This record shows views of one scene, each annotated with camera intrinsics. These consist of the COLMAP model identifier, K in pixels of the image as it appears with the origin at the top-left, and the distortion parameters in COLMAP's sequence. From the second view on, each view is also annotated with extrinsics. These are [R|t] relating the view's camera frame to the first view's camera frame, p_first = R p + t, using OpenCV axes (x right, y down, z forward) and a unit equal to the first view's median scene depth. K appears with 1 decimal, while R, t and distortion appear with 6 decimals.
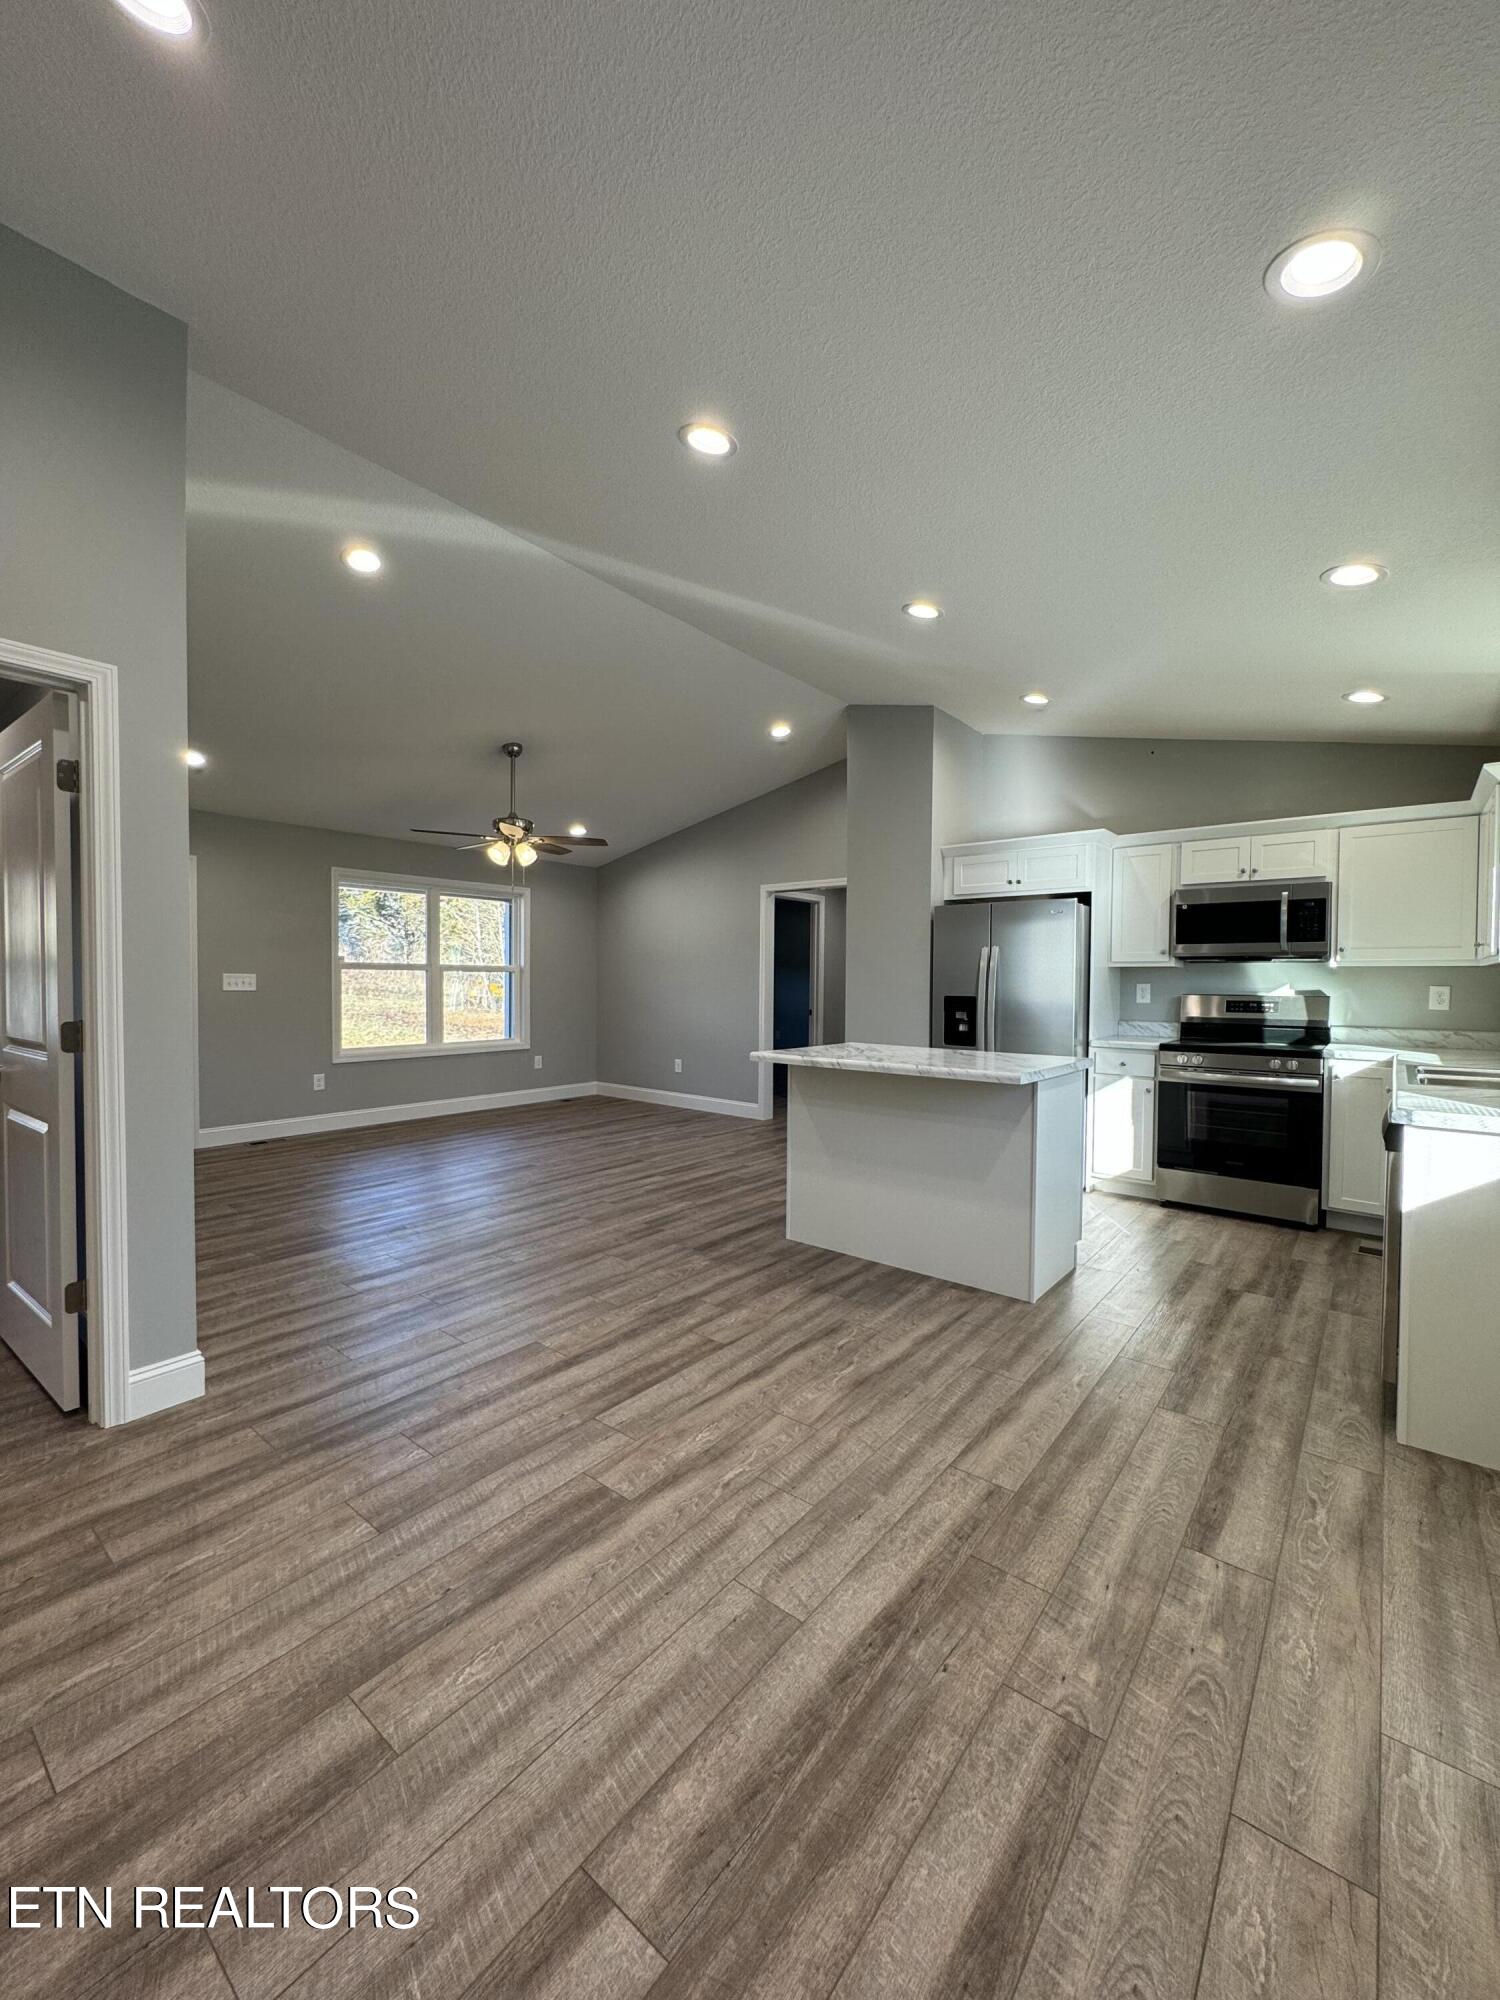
lens RADIAL K [[798.8, 0, 752.6], [0, 798.8, 993.6], [0, 0, 1]] dist [-0.003408, -0.000108]
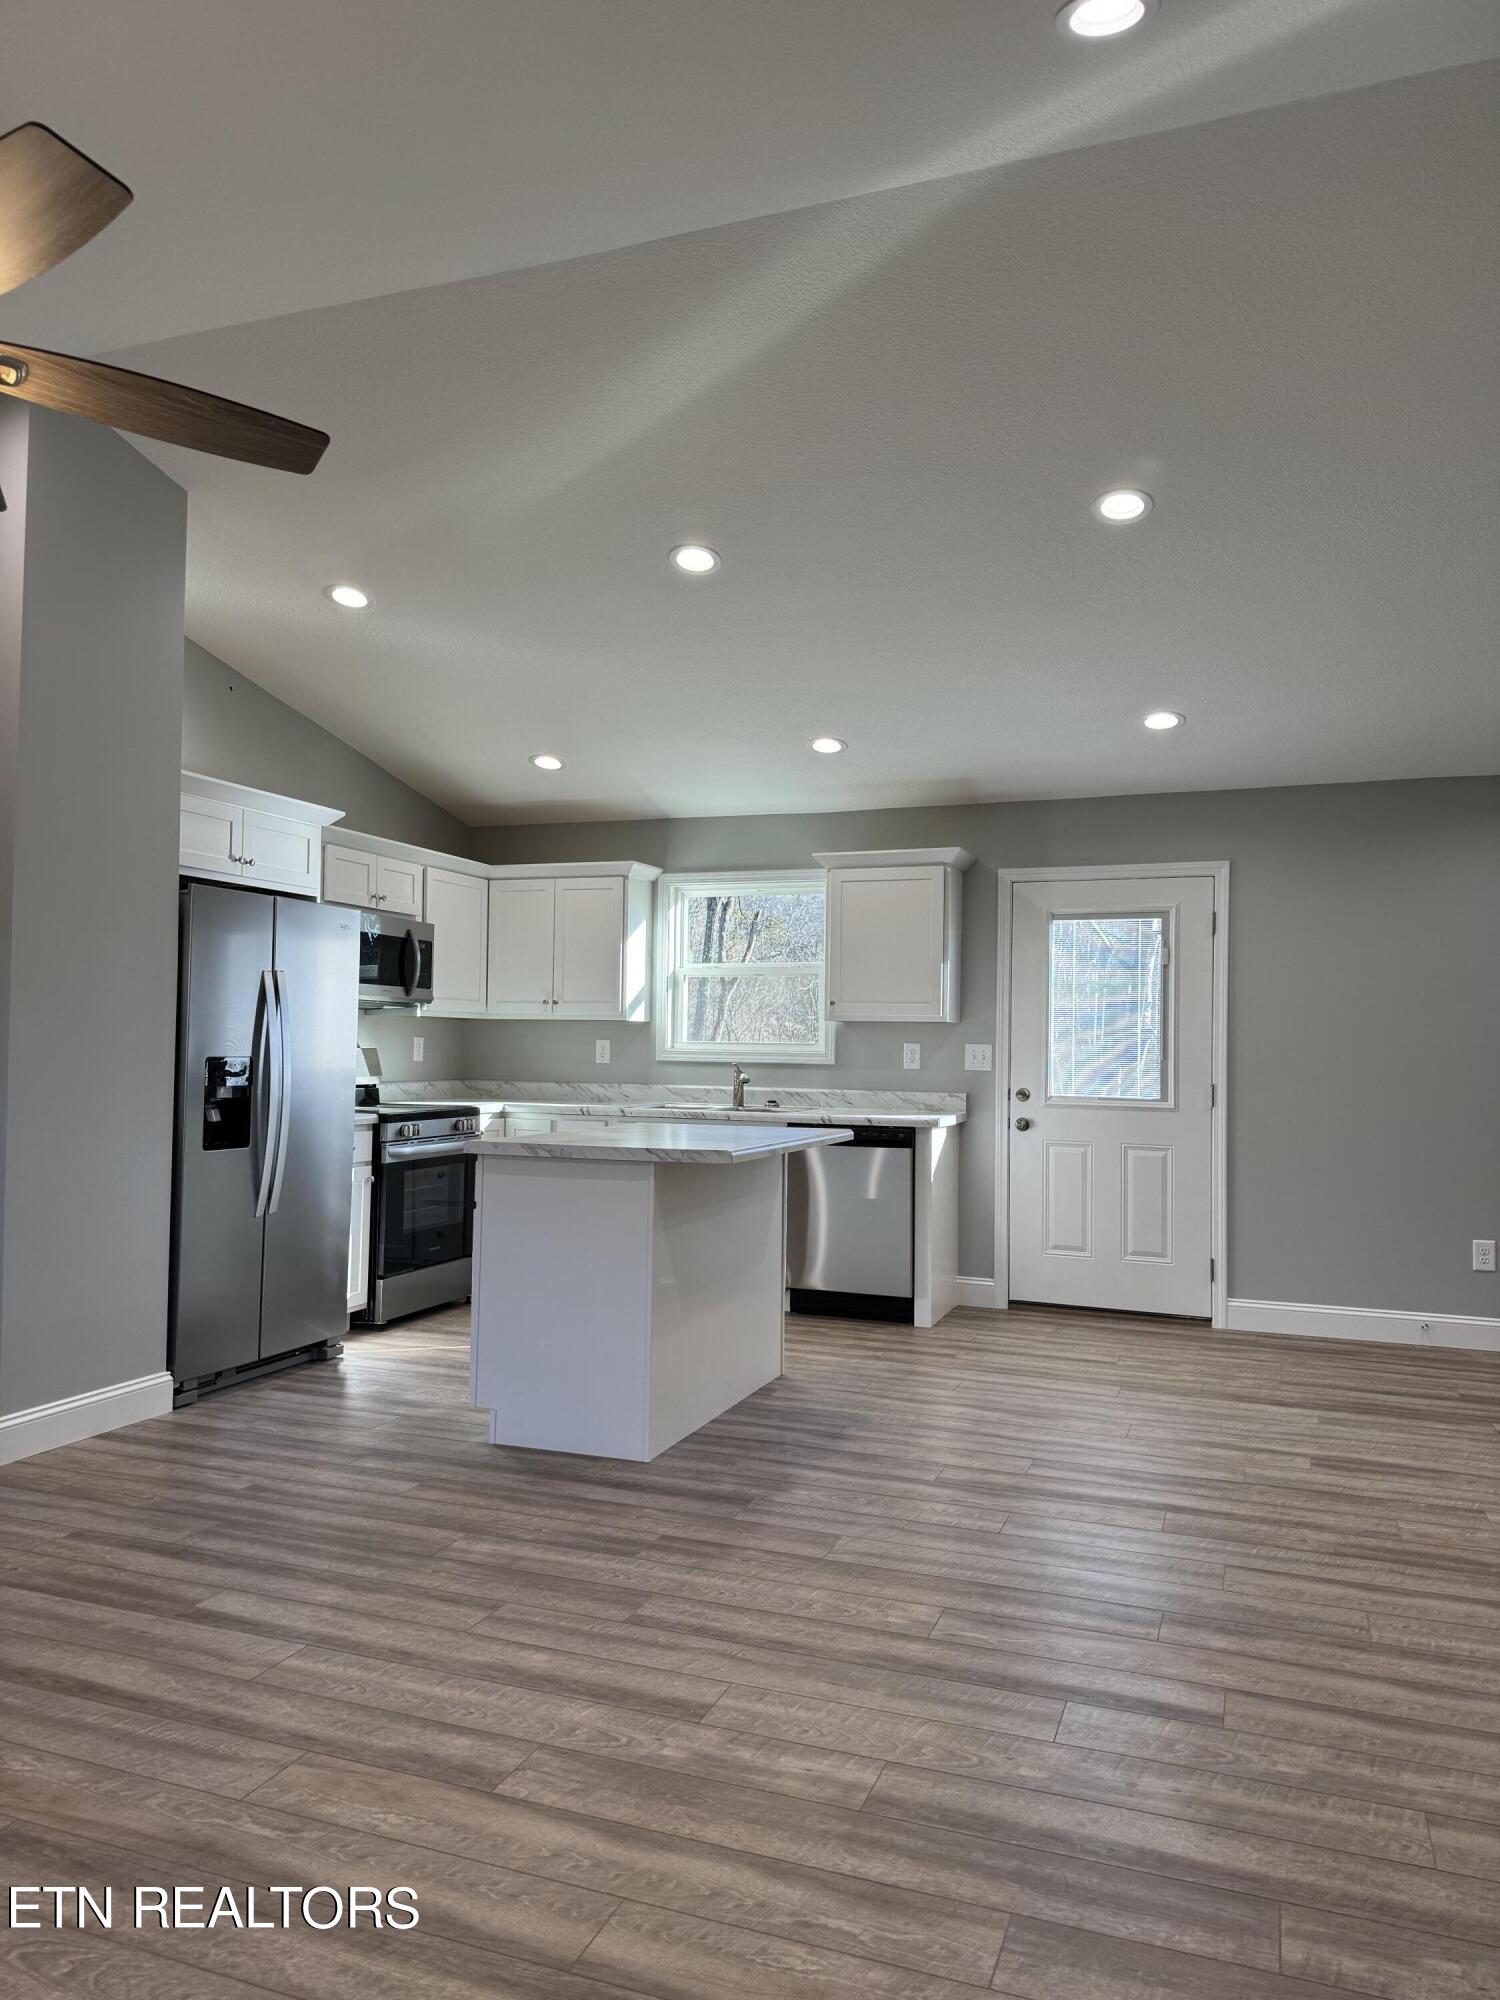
lens RADIAL K [[1415.9, 0, 731.9], [0, 1415.9, 1005.1], [0, 0, 1]] dist [0.042335, -0.045087]
pose [[-0.310404, 0.015370, 0.950481, -1.058795], [-0.002930, 0.999849, -0.017125, -0.023880], [-0.950600, -0.008101, -0.310312, 1.338882]]
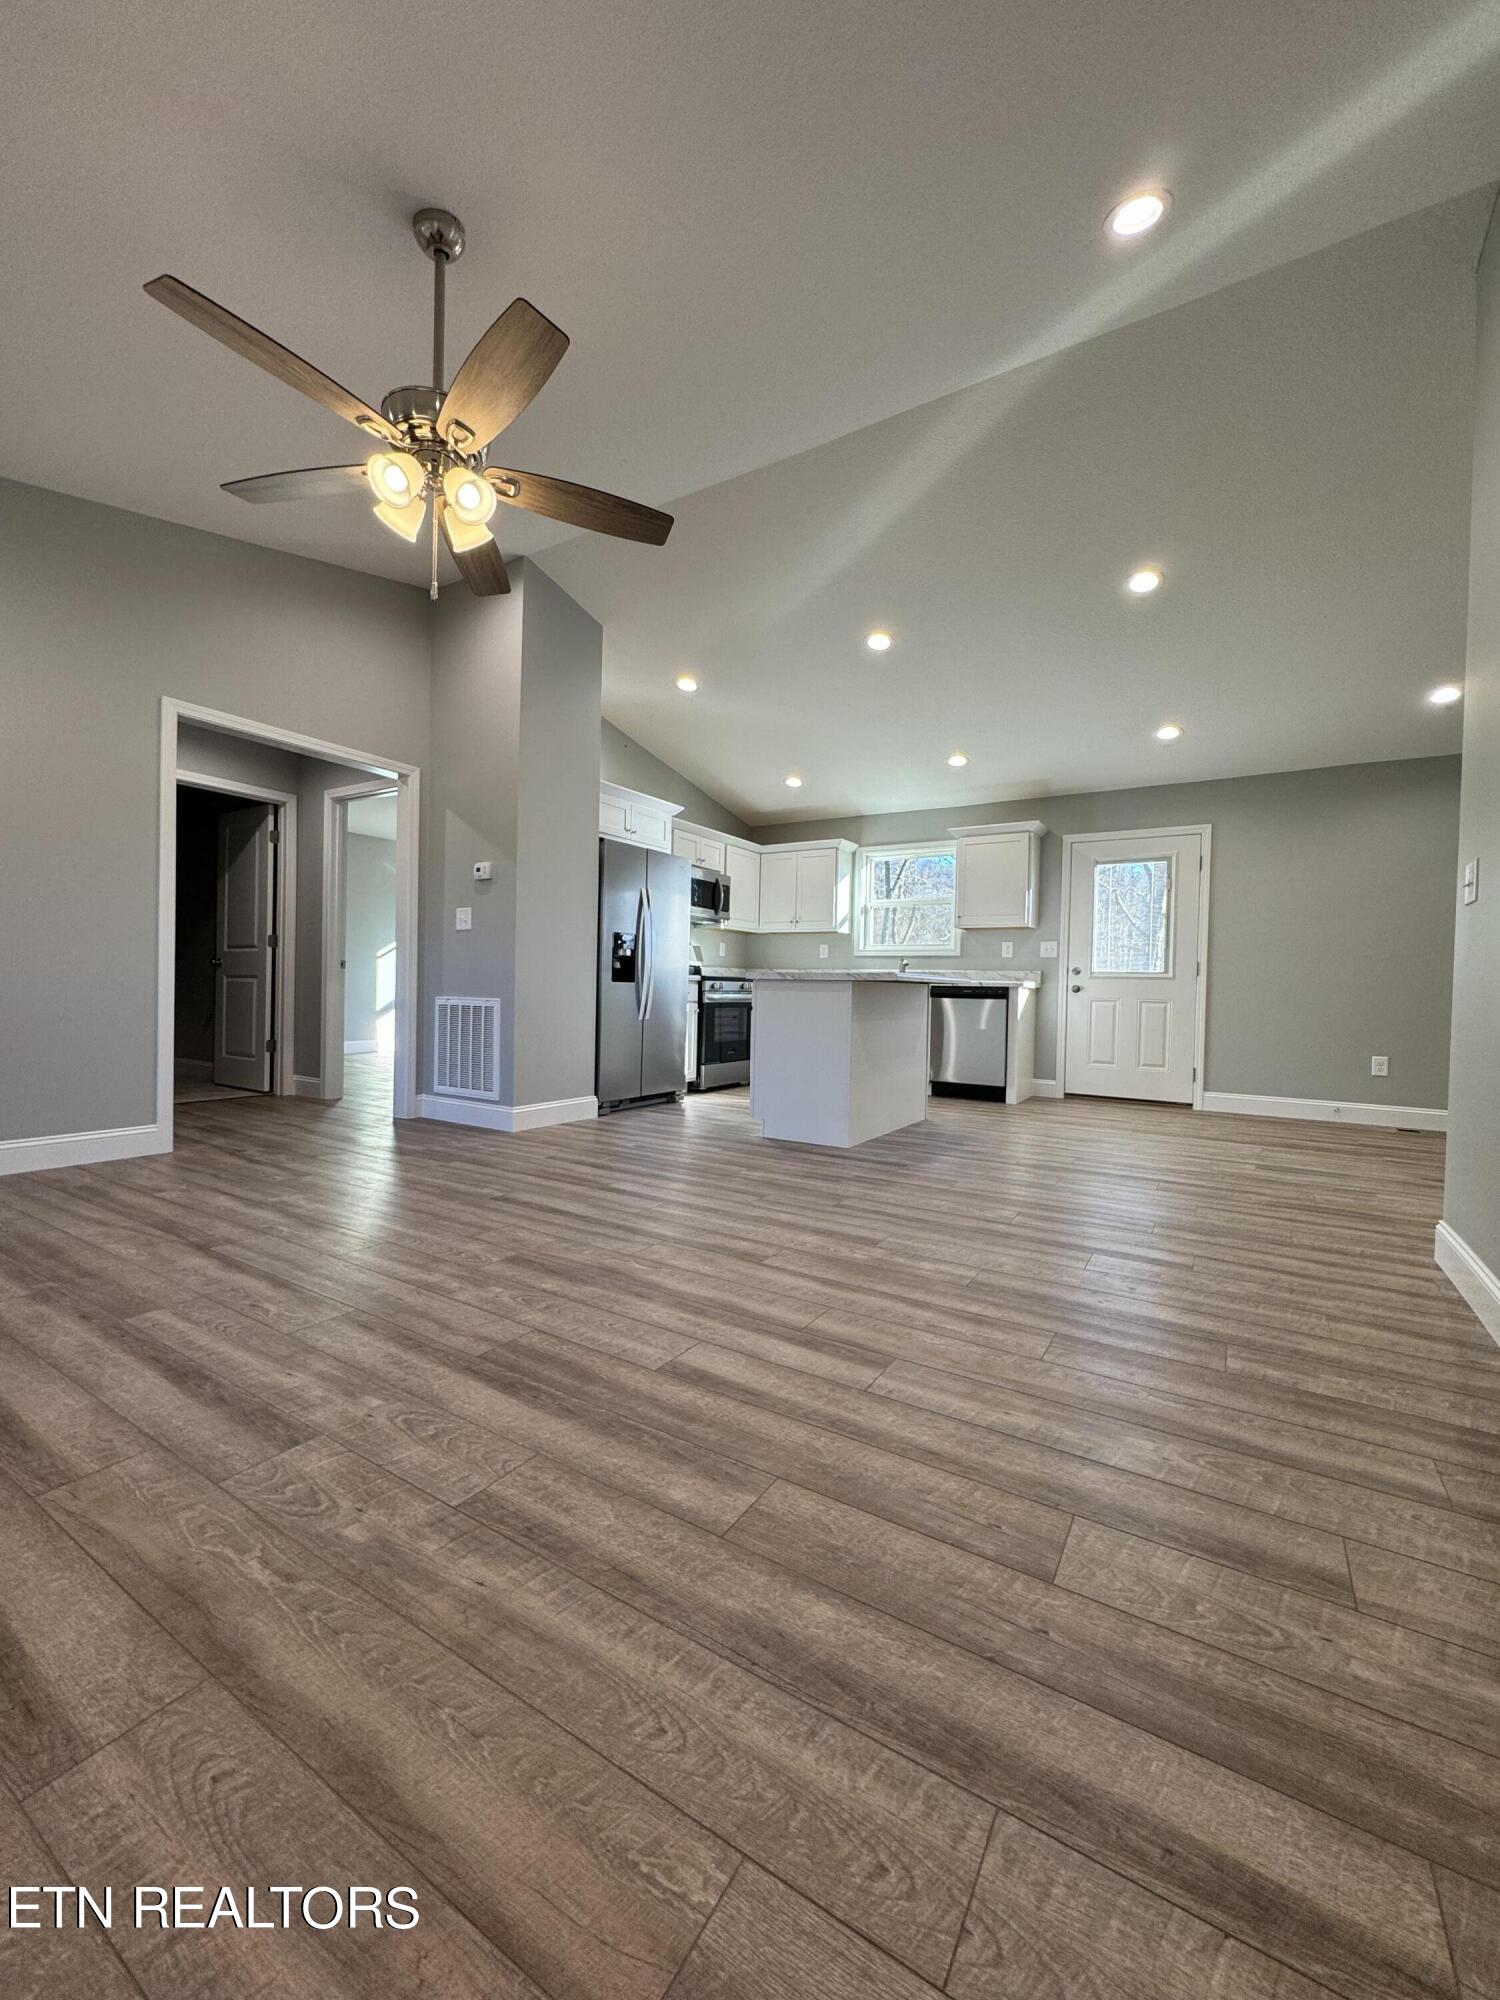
lens RADIAL K [[798.8, 0, 742.4], [0, 798.8, 997.0], [0, 0, 1]] dist [-0.003408, -0.000108]
pose [[-0.120356, -0.022946, 0.992466, -1.060020], [-0.007020, 0.999728, 0.022262, 0.082538], [-0.992706, -0.004288, -0.120485, 1.334809]]
